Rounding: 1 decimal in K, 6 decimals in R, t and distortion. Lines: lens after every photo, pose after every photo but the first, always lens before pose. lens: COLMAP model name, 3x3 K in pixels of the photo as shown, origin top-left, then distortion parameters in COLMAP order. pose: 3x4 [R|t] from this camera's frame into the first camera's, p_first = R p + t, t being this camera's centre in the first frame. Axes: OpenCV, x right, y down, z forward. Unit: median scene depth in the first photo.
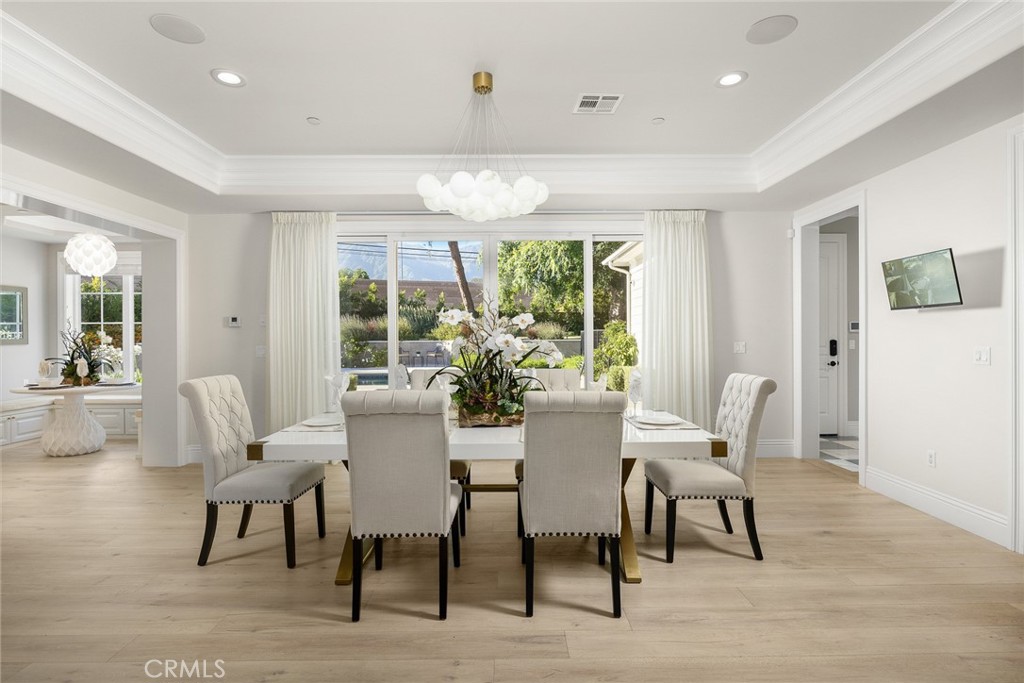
lens RADIAL K [[539.3, 0, 512.0], [0, 539.3, 341.5], [0, 0, 1]] dist [0.002404, 0.000389]
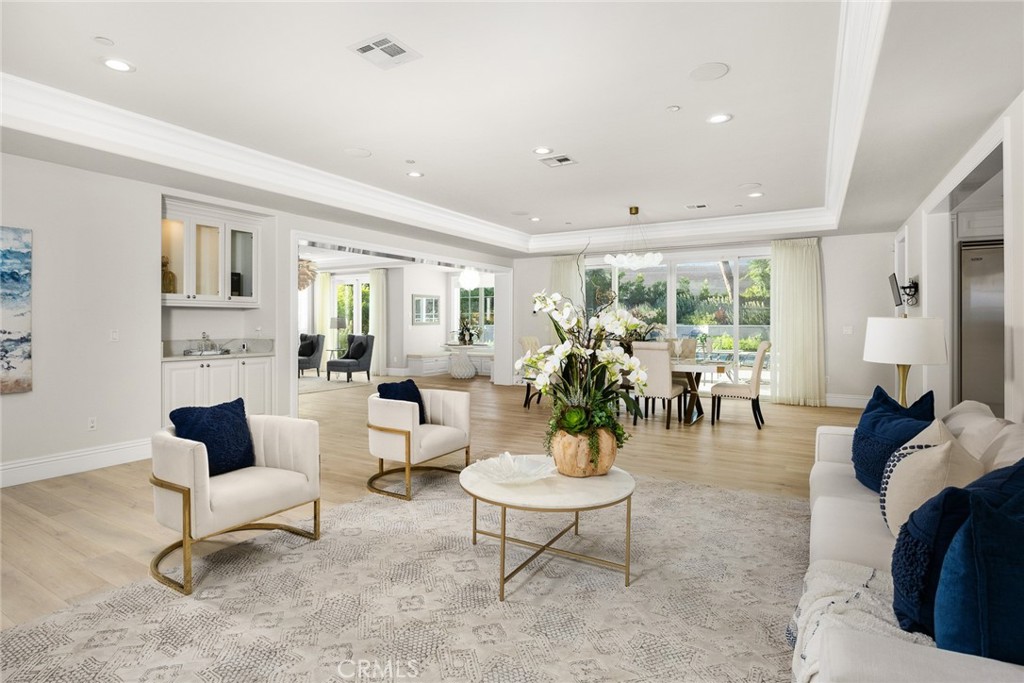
lens RADIAL K [[549.5, 0, 510.6], [0, 549.5, 323.0], [0, 0, 1]] dist [-0.000035, -0.000212]
pose [[0.873802, 0.005827, -0.486247, 0.346680], [-0.008430, 0.999959, -0.003166, 0.004392], [0.486209, 0.006866, 0.873816, -0.716813]]
